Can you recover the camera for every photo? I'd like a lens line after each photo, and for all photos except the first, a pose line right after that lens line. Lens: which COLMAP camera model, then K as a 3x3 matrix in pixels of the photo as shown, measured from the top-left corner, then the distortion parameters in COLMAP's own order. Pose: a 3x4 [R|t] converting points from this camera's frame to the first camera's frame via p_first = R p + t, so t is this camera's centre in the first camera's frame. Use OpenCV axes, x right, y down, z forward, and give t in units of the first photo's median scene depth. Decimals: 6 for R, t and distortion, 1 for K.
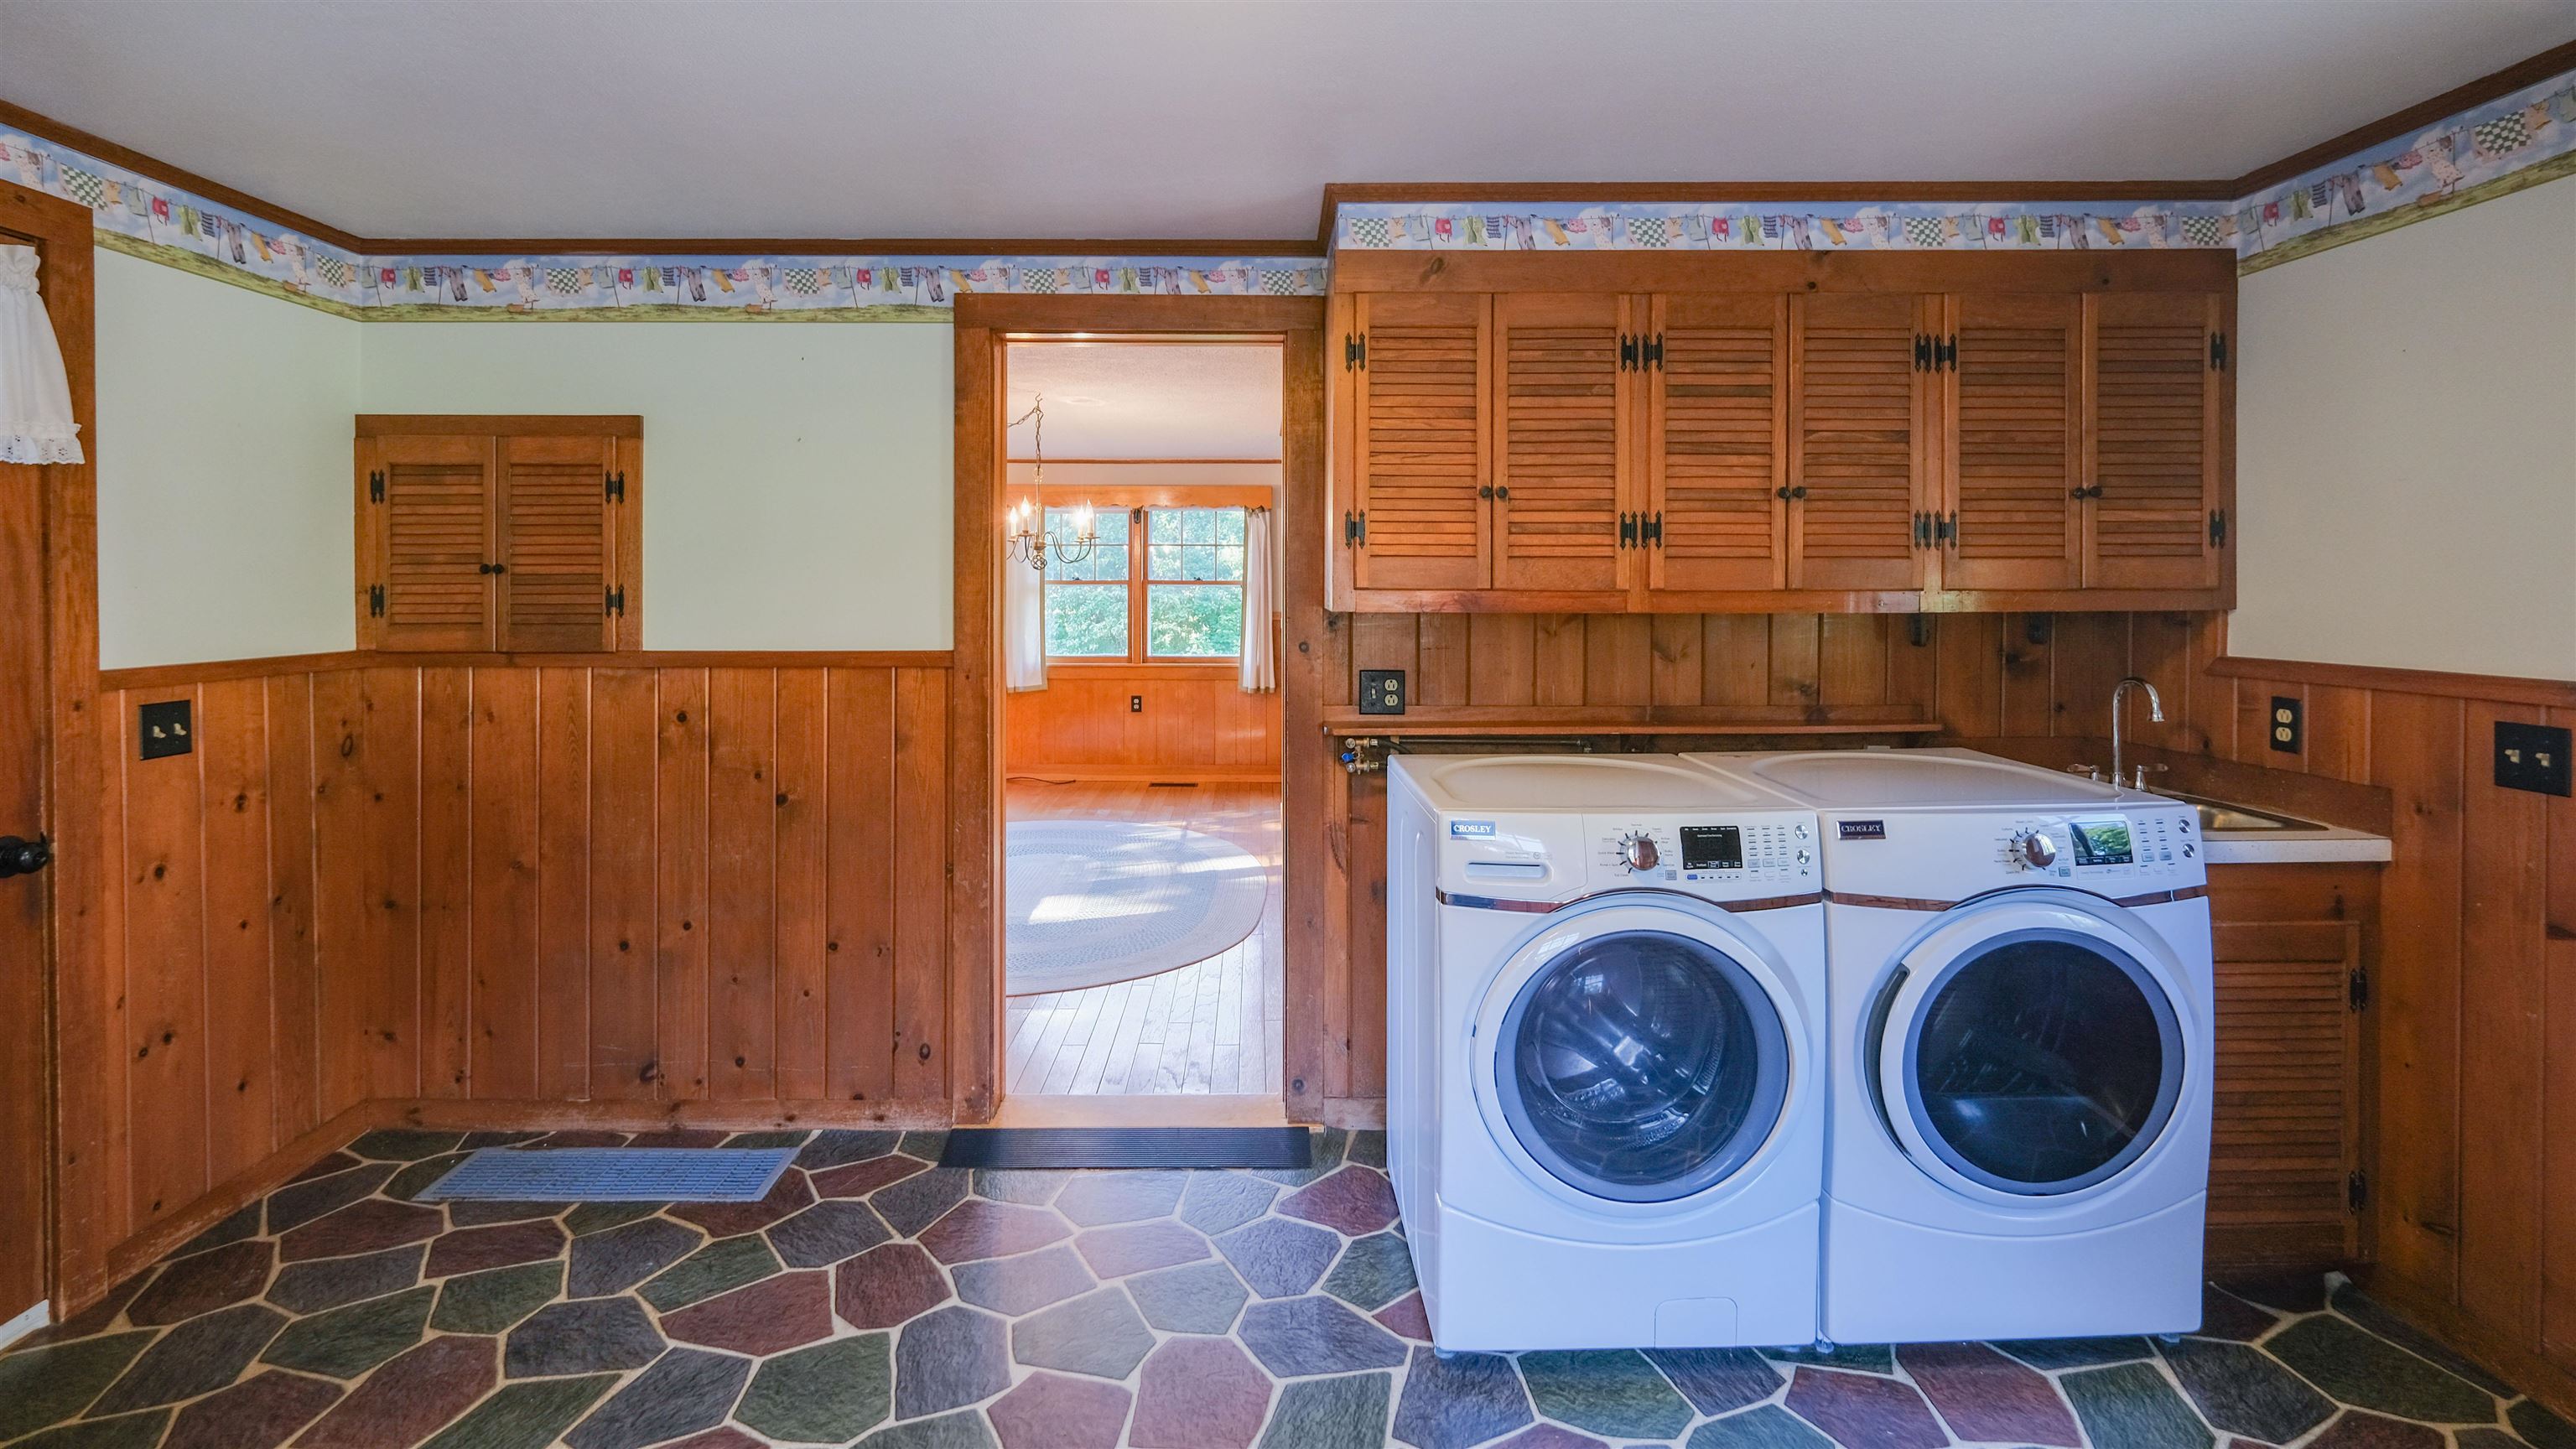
lens RADIAL K [[1151.0, 0, 1270.2], [0, 1151.0, 591.0], [0, 0, 1]] dist [-0.000119, -0.000220]
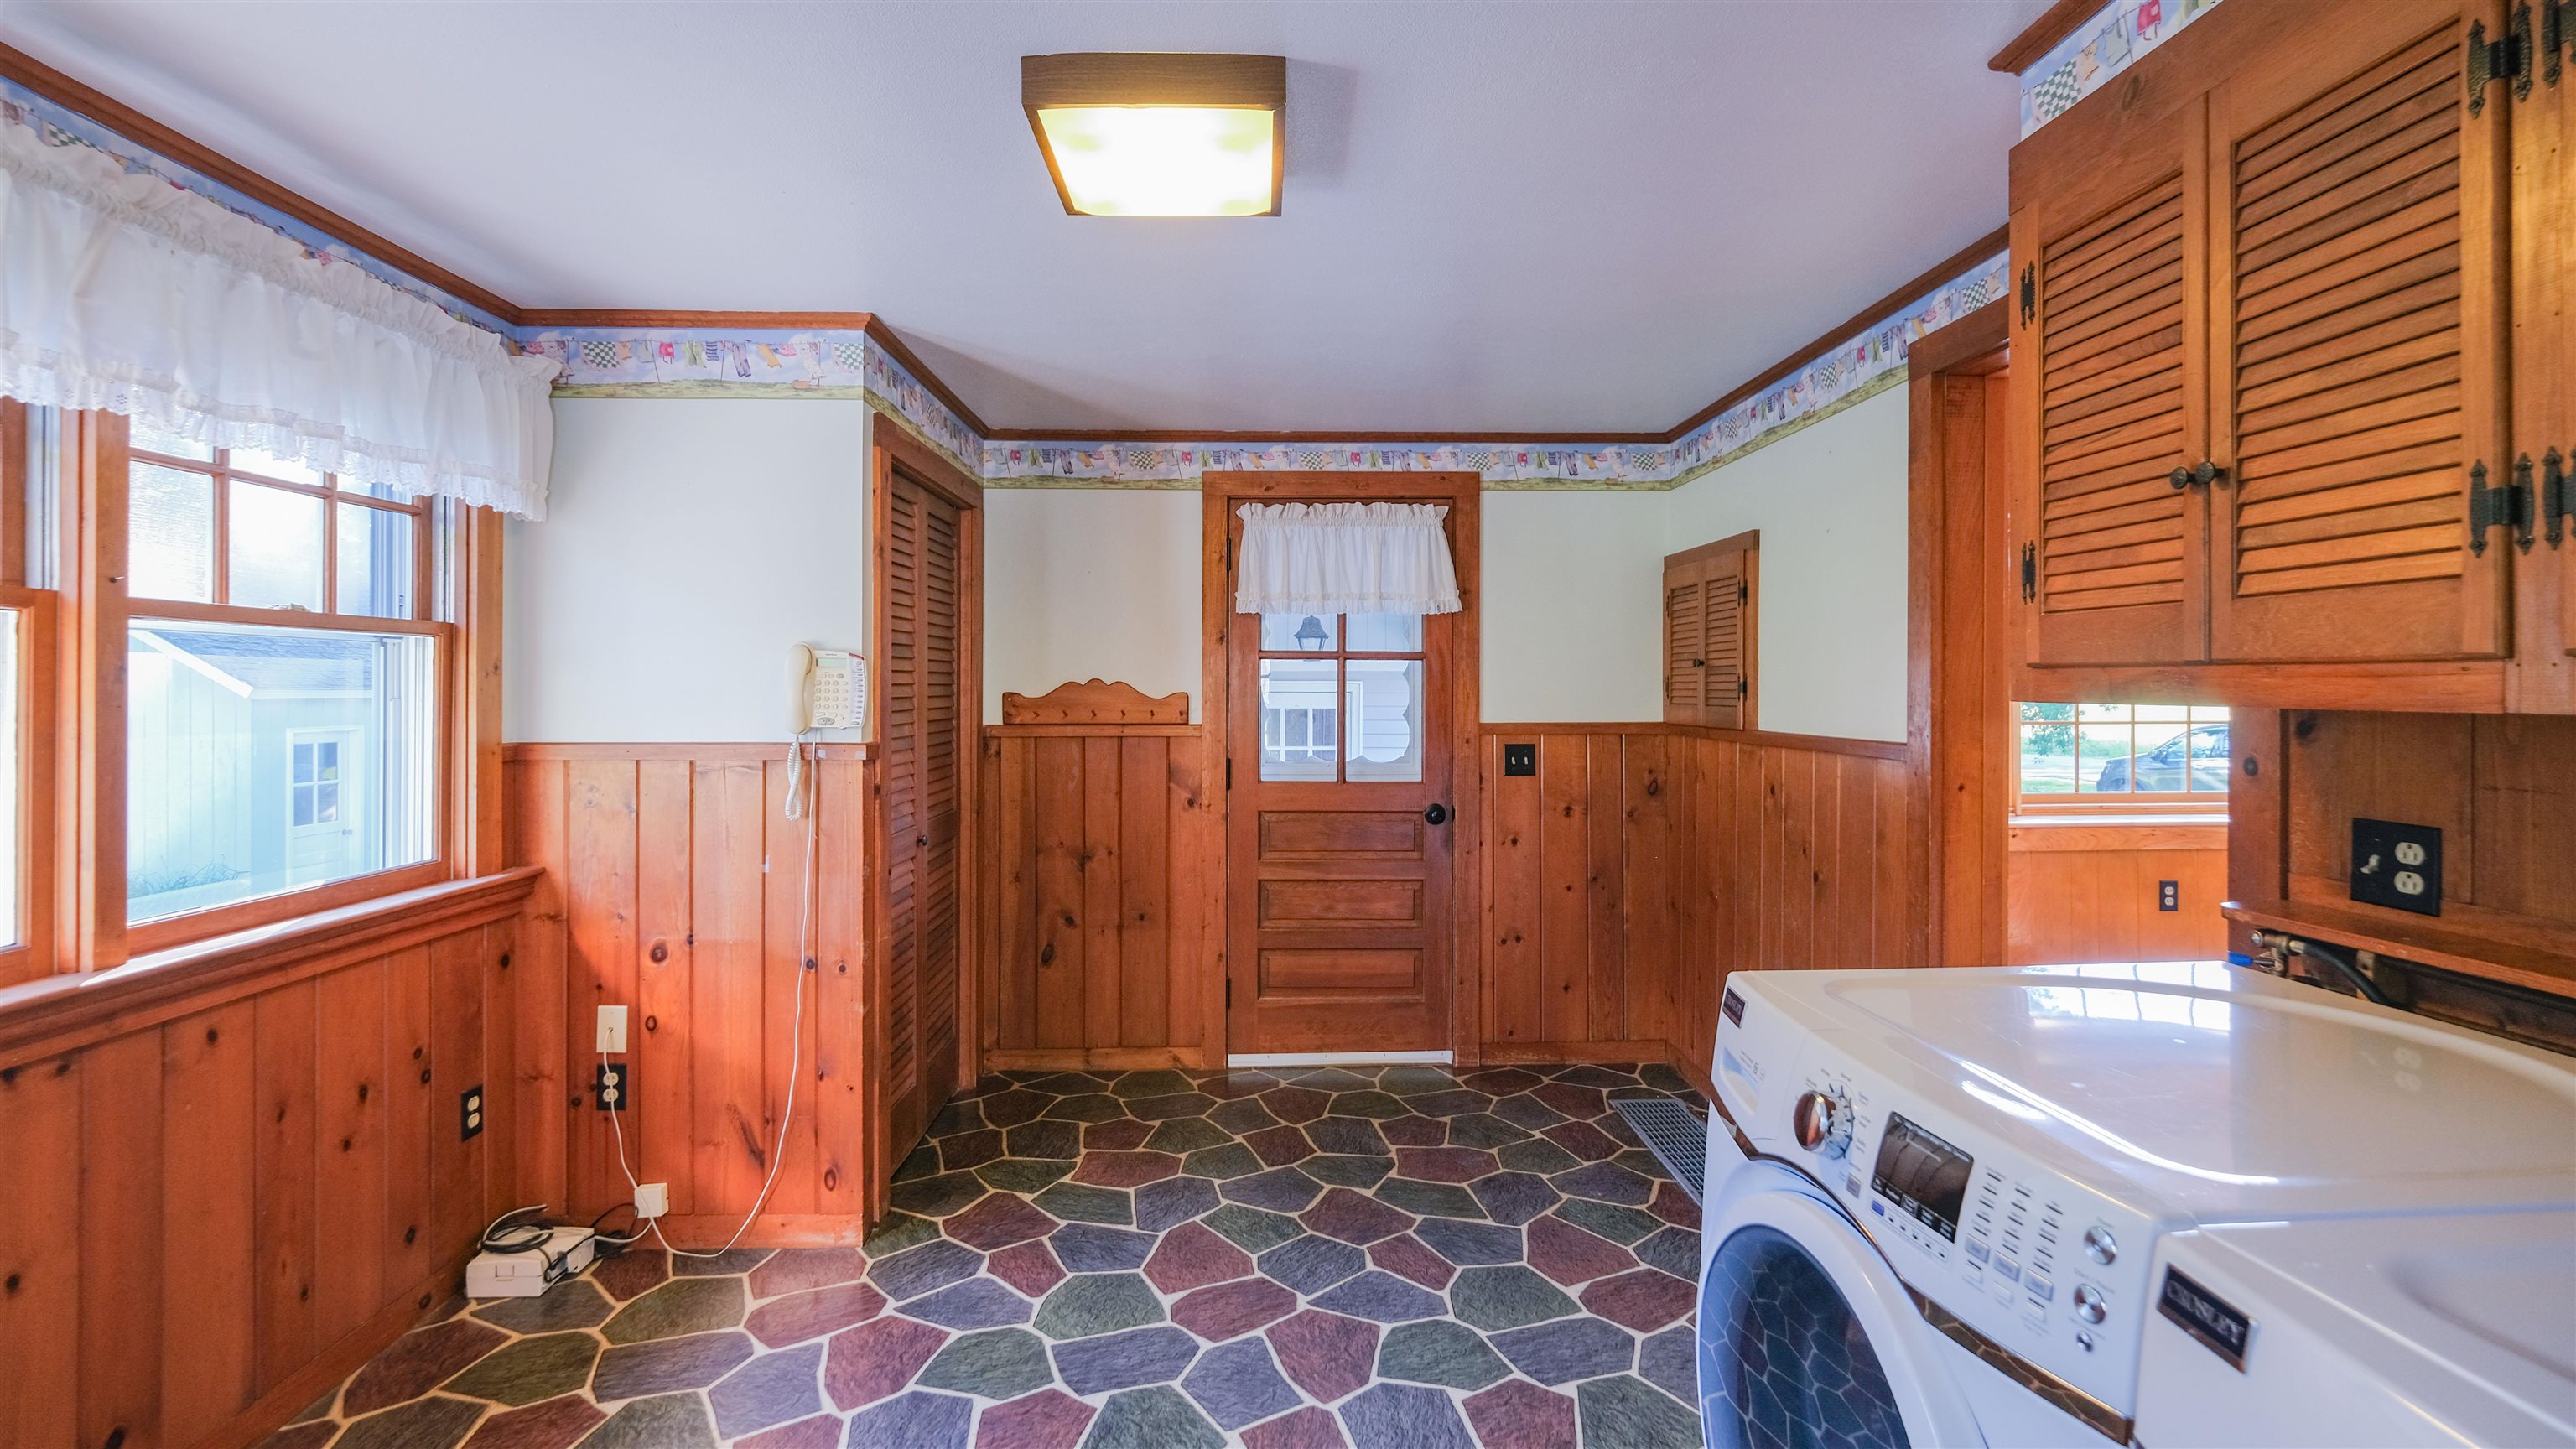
lens RADIAL K [[1144.6, 0, 1285.7], [0, 1144.6, 678.3], [0, 0, 1]] dist [0.000288, -0.000005]
pose [[0.019926, -0.007696, -0.999772, 0.700361], [-0.003366, 0.999964, -0.007765, 0.011554], [0.999796, 0.003520, 0.019899, 0.574538]]
